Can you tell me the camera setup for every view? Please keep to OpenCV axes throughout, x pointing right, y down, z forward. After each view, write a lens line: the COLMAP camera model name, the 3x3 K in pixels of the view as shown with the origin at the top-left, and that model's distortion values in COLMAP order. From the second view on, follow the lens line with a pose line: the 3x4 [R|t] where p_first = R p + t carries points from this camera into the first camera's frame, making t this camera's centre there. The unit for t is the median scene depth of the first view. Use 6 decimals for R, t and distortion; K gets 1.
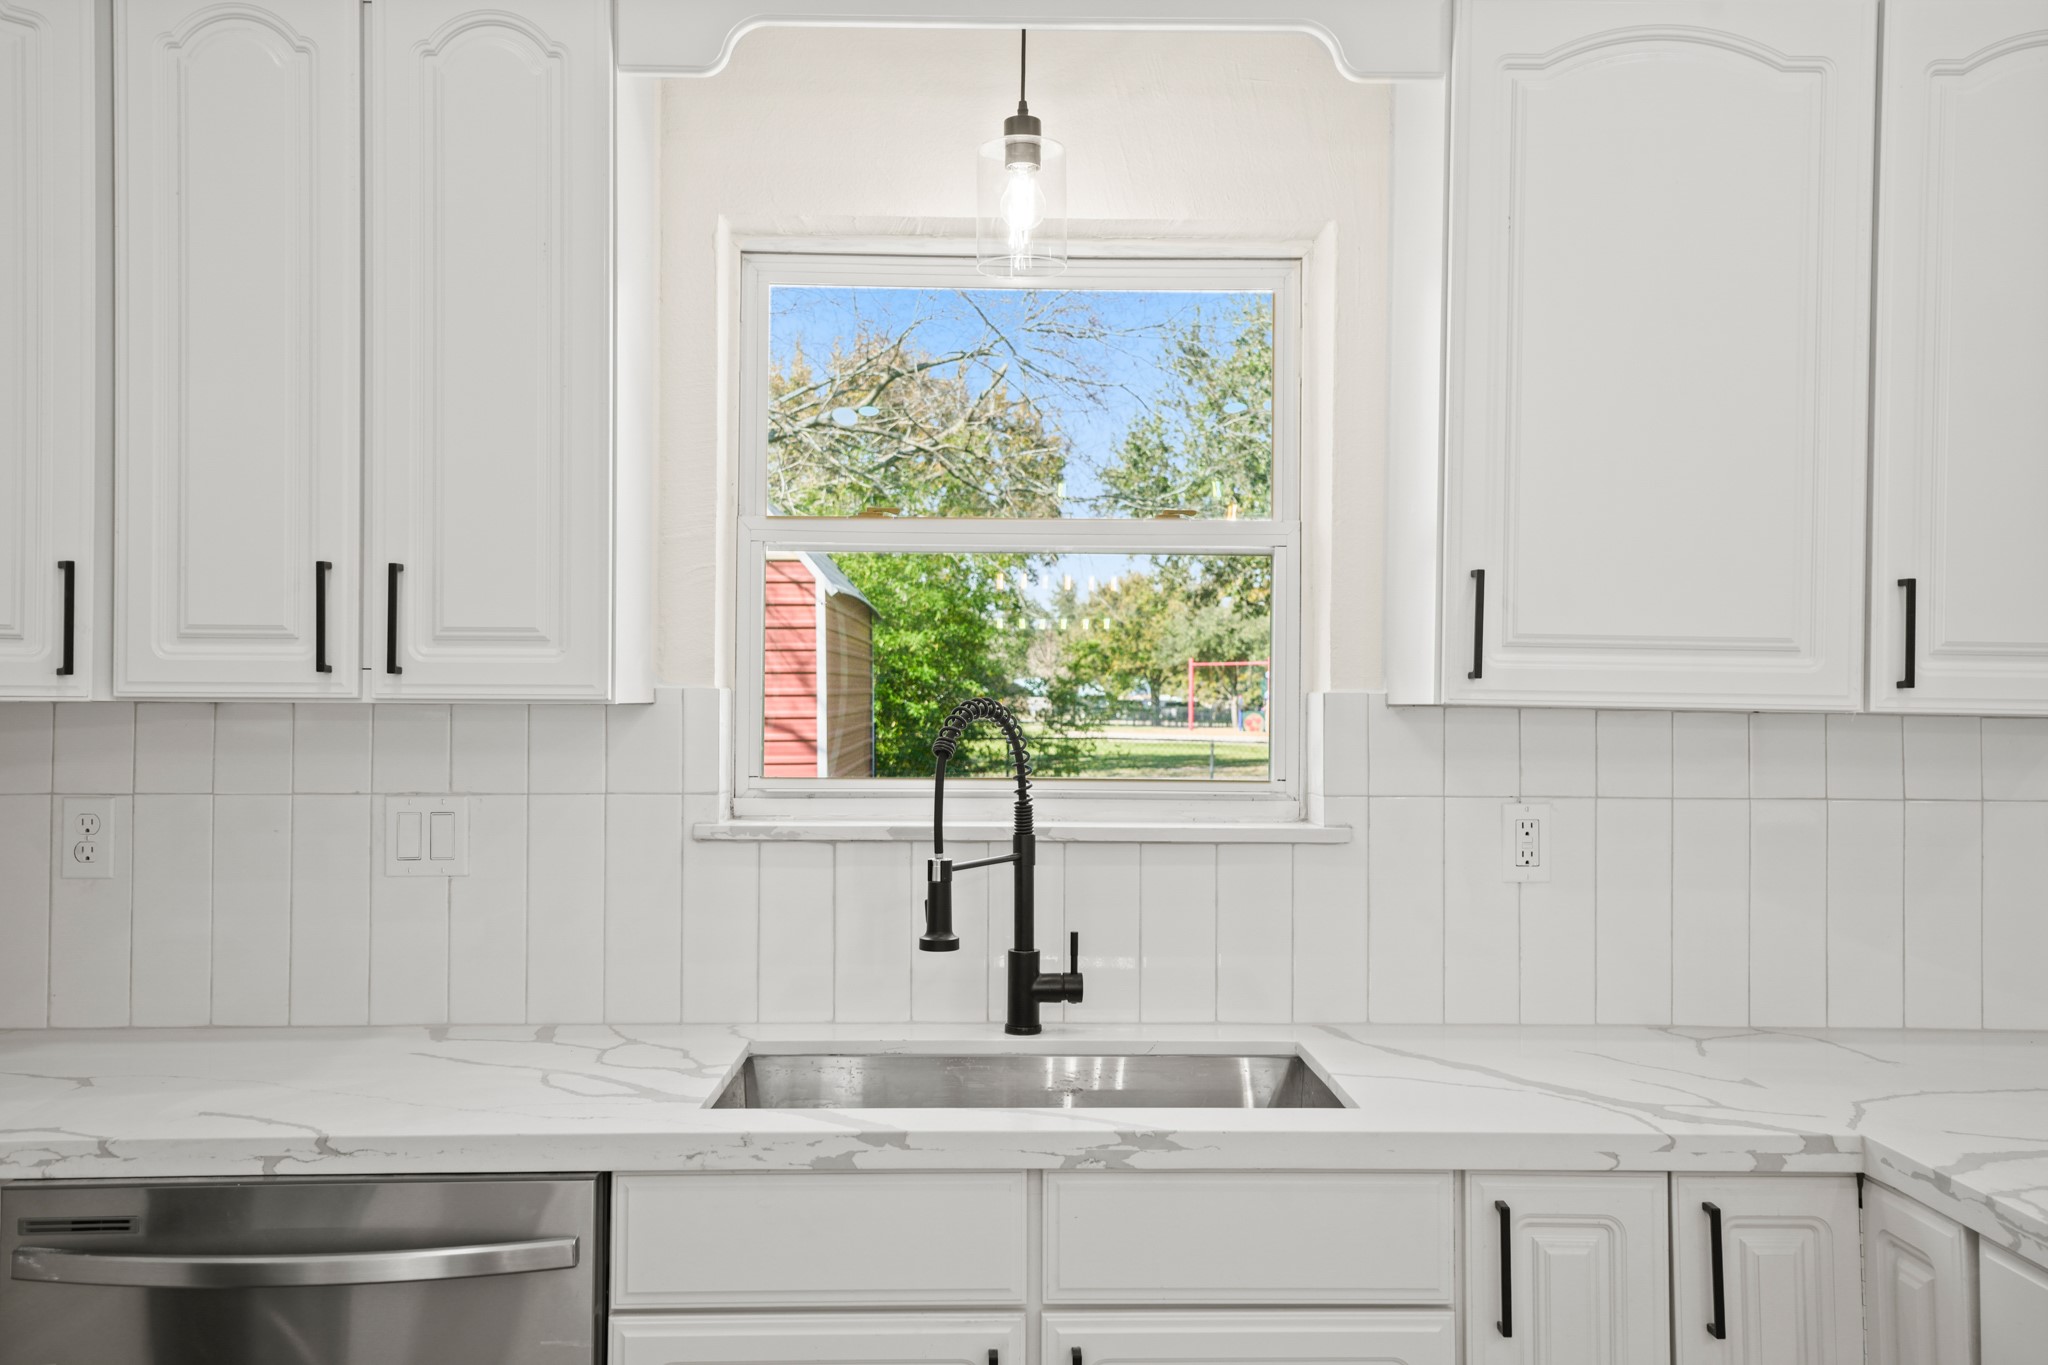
lens RADIAL K [[1743.6, 0, 1021.9], [0, 1743.6, 666.8], [0, 0, 1]] dist [-0.009408, 0.005272]
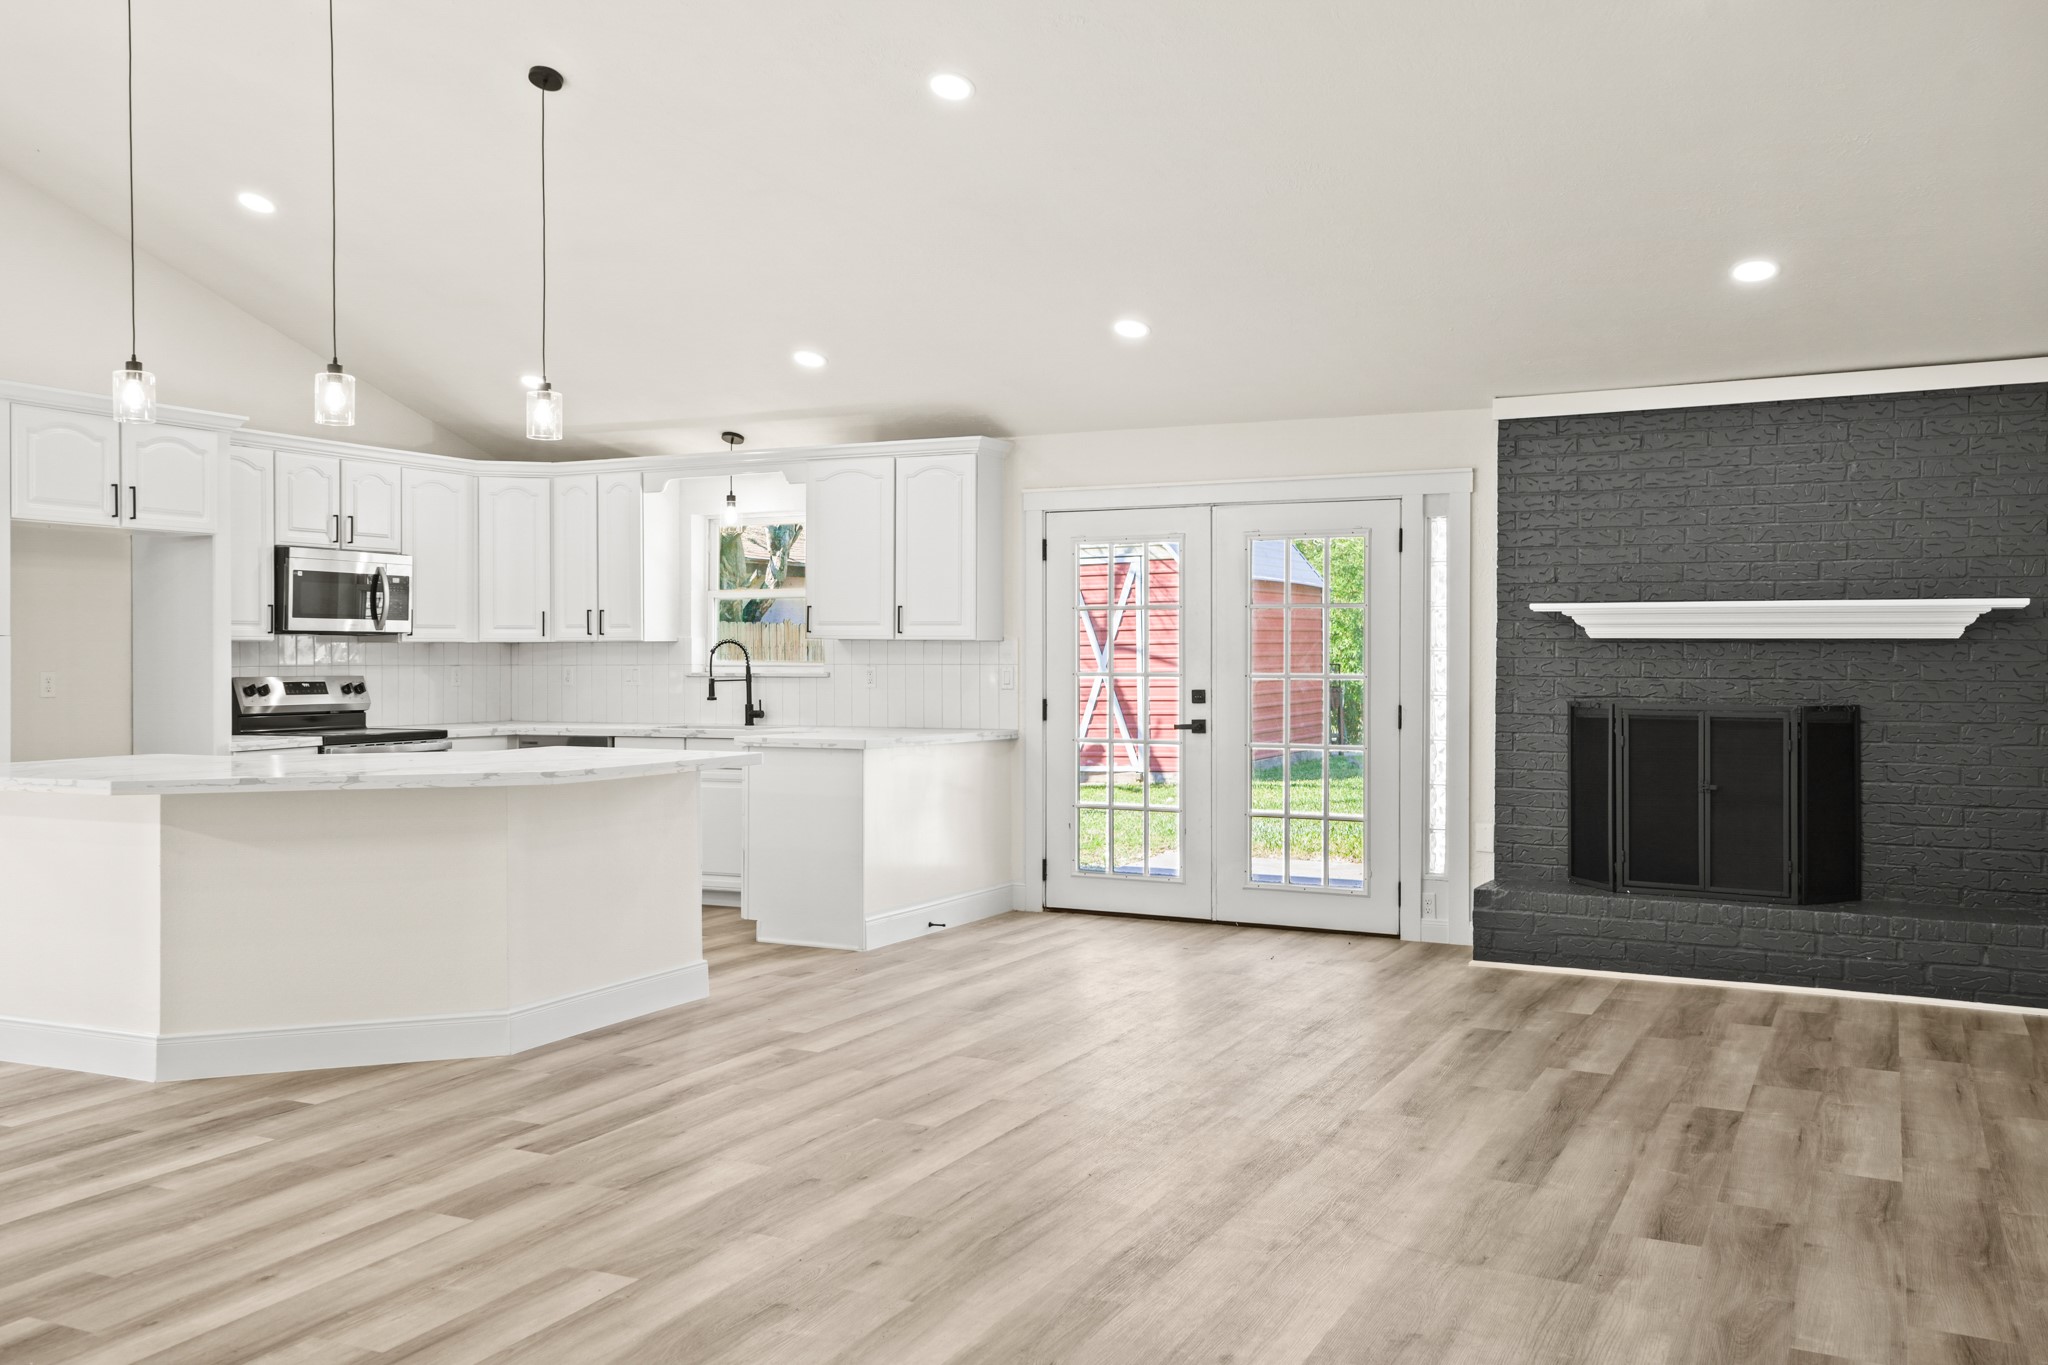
lens RADIAL K [[1710.2, 0, 1023.5], [0, 1710.2, 652.6], [0, 0, 1]] dist [0.045925, 0.000468]
pose [[0.888502, -0.008660, -0.458792, 2.424296], [0.014822, 0.999842, 0.009832, 0.020714], [0.458634, -0.015536, 0.888489, -2.225043]]
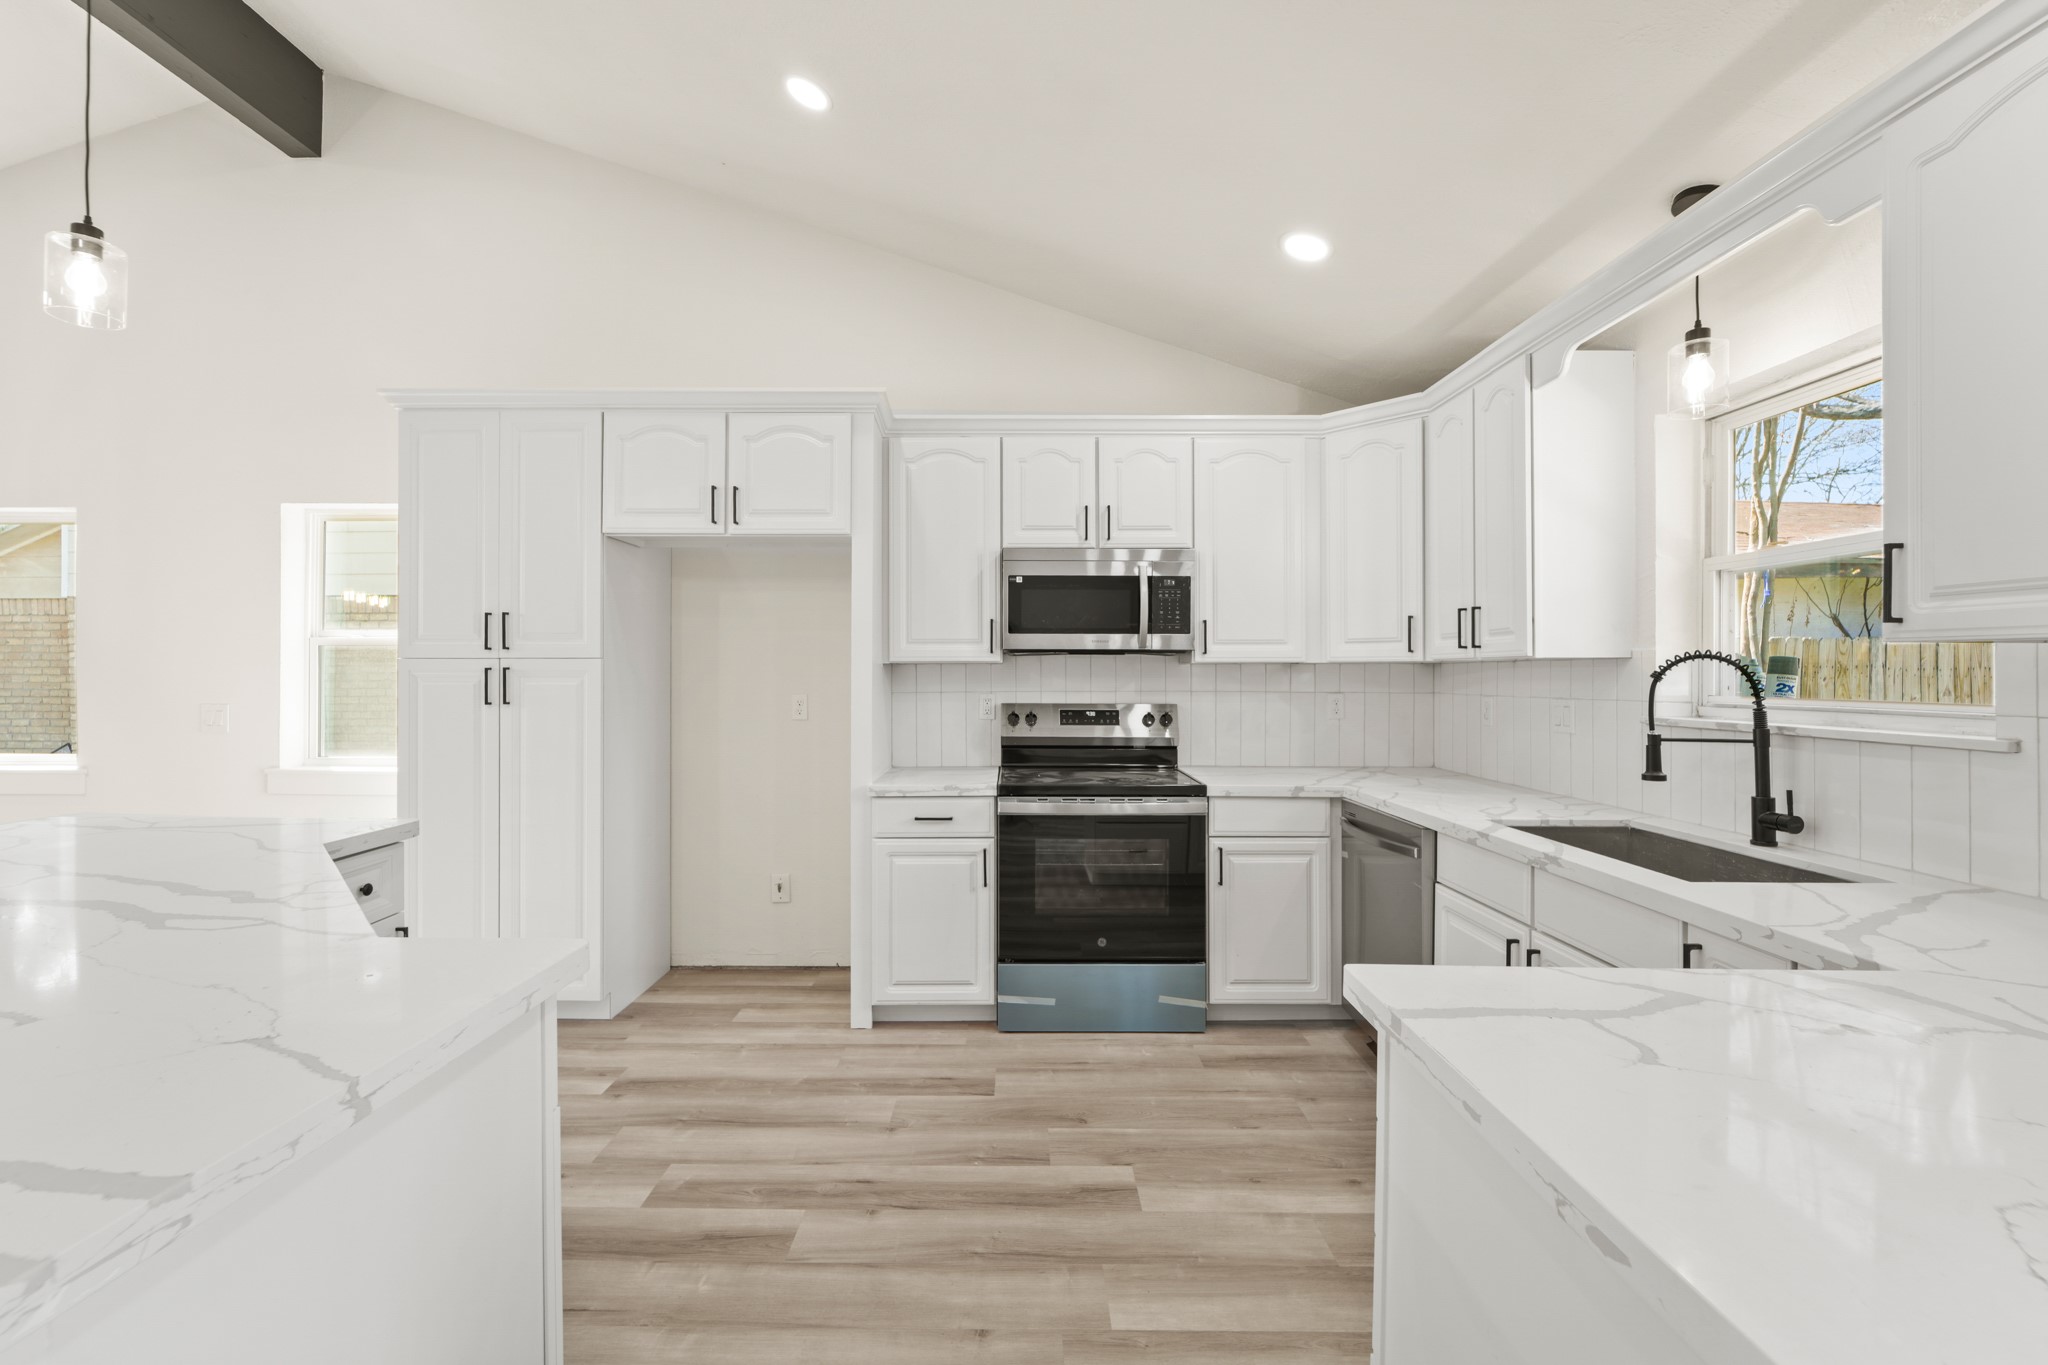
lens RADIAL K [[840.7, 0, 1014.7], [0, 840.7, 672.3], [0, 0, 1]] dist [-0.011905, 0.000691]
pose [[-0.016131, -0.008038, -0.999838, 0.873874], [0.014562, 0.999860, -0.008273, 0.039199], [0.999764, -0.014693, -0.016012, 0.300431]]
